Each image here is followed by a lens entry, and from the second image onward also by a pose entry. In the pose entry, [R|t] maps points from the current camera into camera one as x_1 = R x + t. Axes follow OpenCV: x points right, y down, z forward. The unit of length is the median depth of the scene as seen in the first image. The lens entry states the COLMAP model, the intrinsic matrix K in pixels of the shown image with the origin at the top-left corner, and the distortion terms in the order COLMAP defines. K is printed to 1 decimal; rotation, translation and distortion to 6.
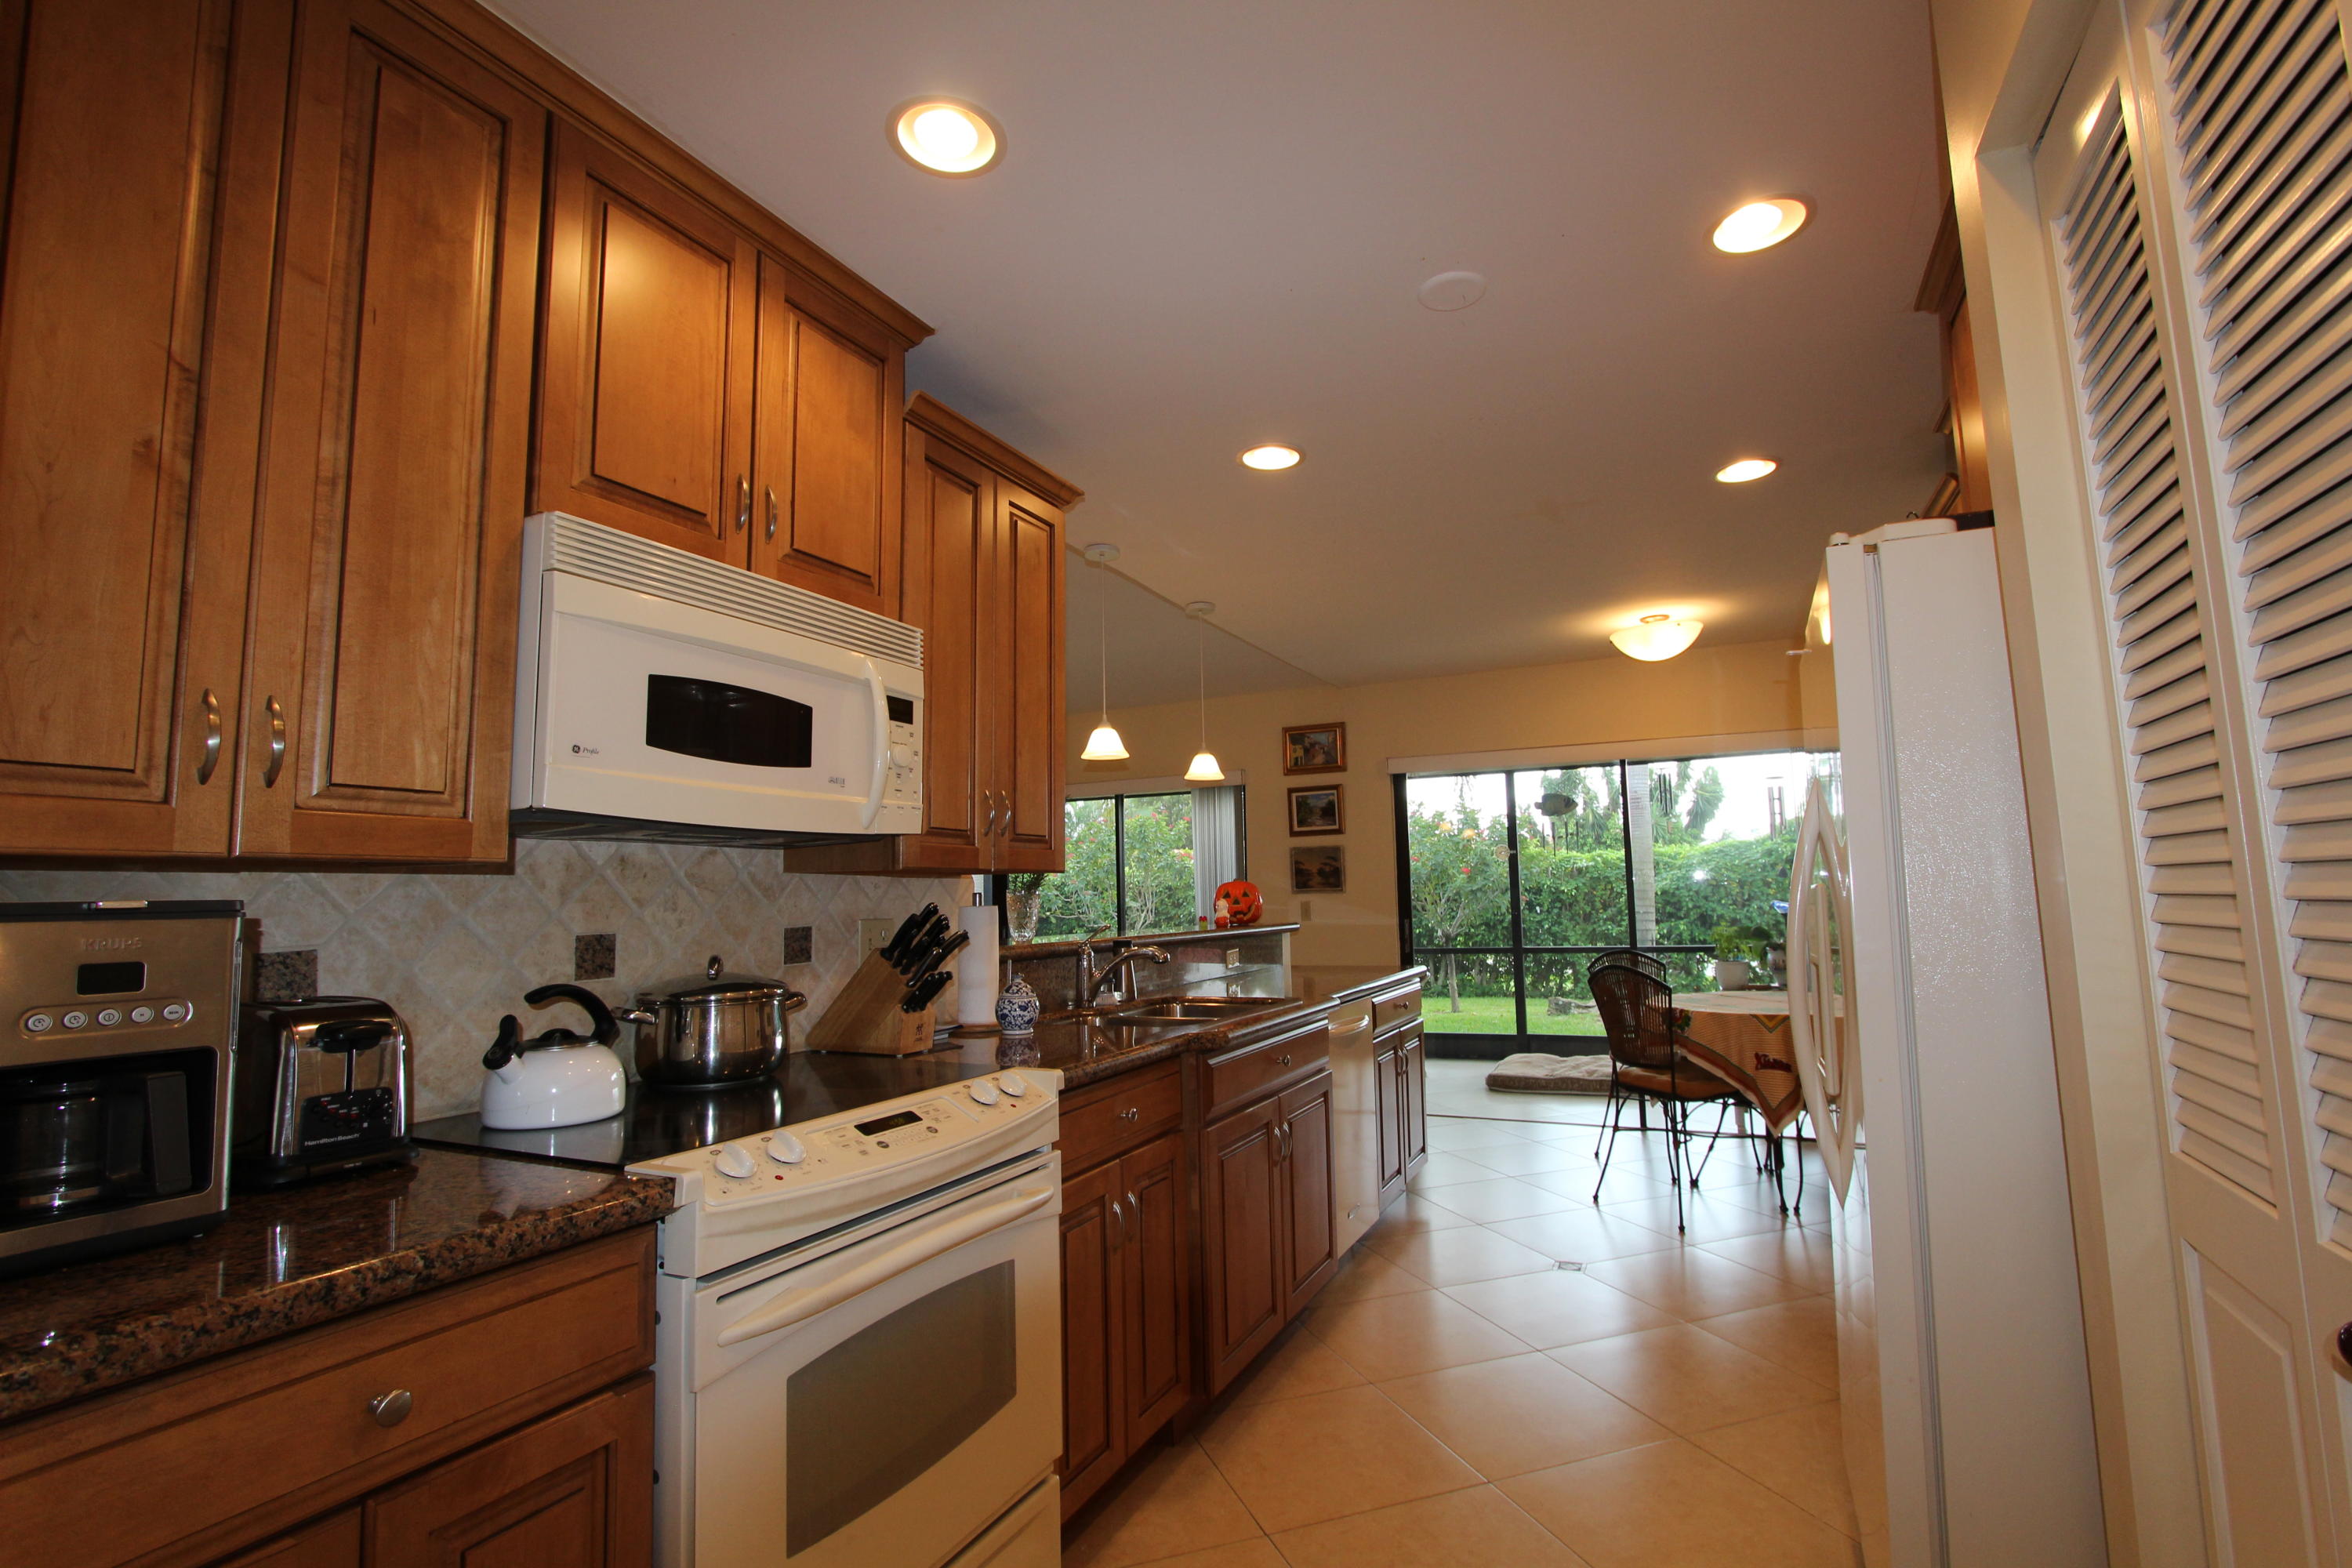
lens RADIAL K [[1086.4, 0, 1182.9], [0, 1086.4, 795.0], [0, 0, 1]] dist [-0.026482, 0.006413]
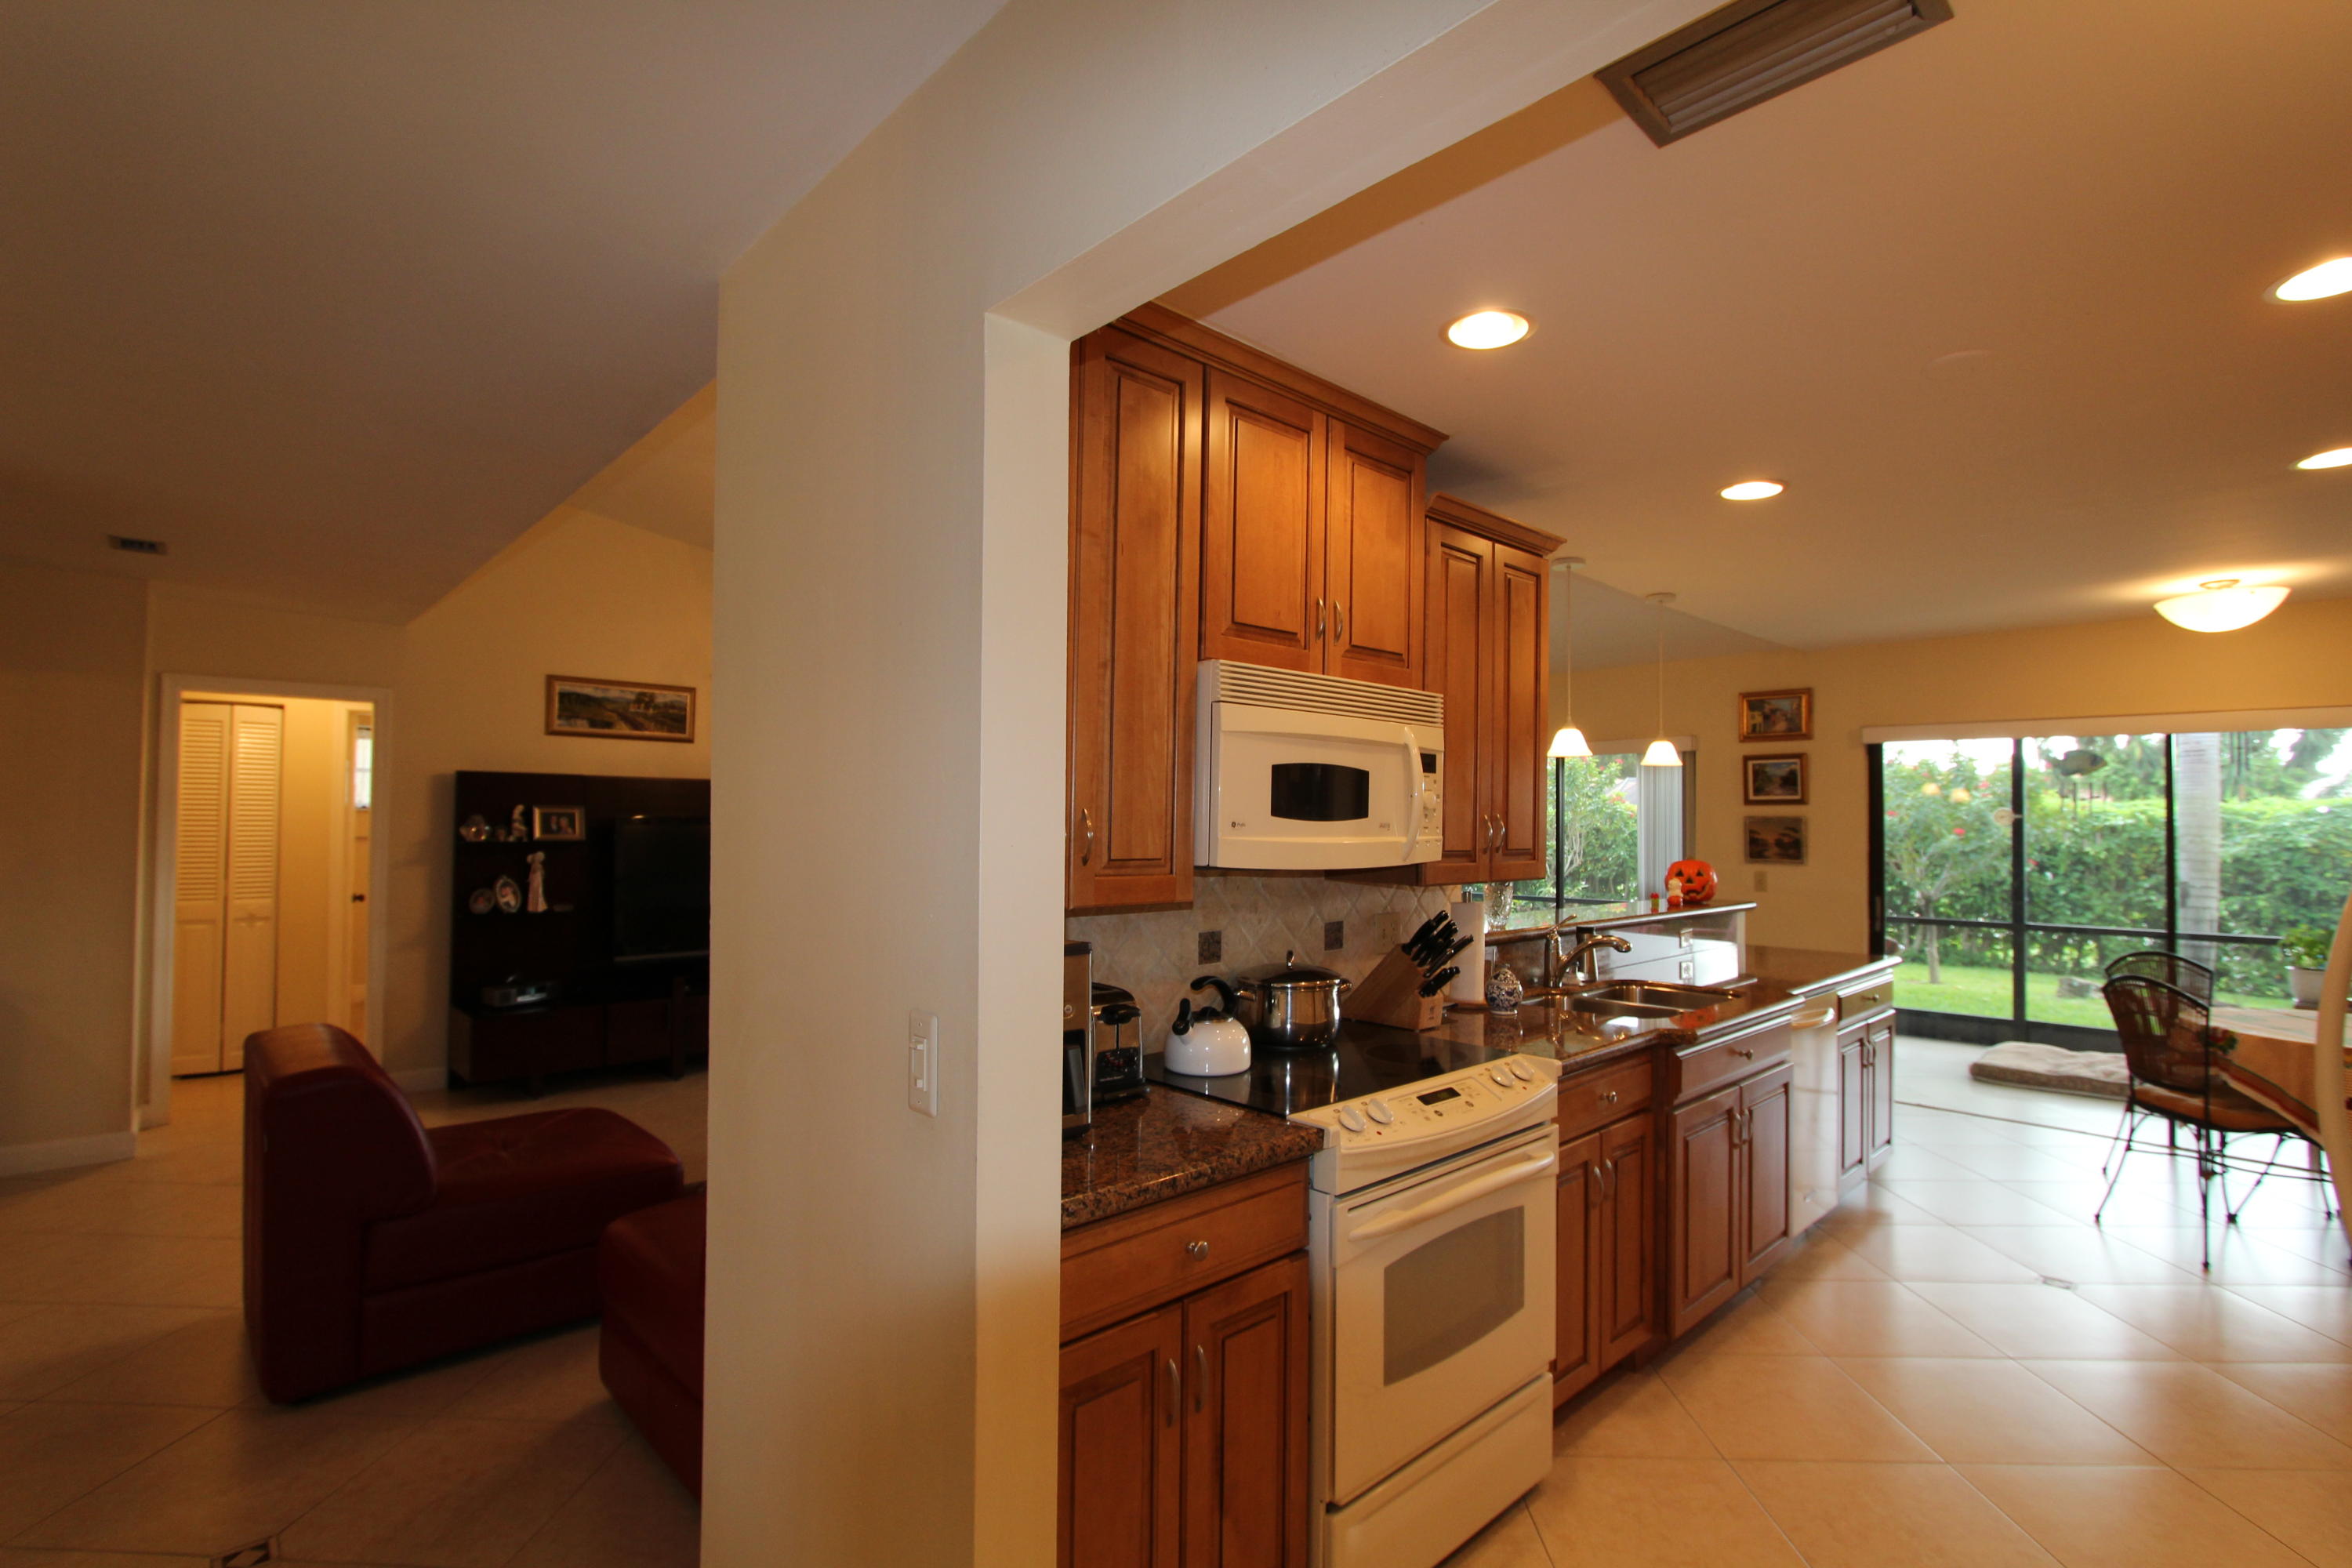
lens RADIAL K [[1086.4, 0, 1182.9], [0, 1086.4, 795.0], [0, 0, 1]] dist [-0.026482, 0.006413]
pose [[0.932161, 0.021839, -0.361385, -0.056036], [0.004080, 0.997482, 0.070802, -0.105847], [0.362021, -0.067474, 0.929725, -0.217896]]
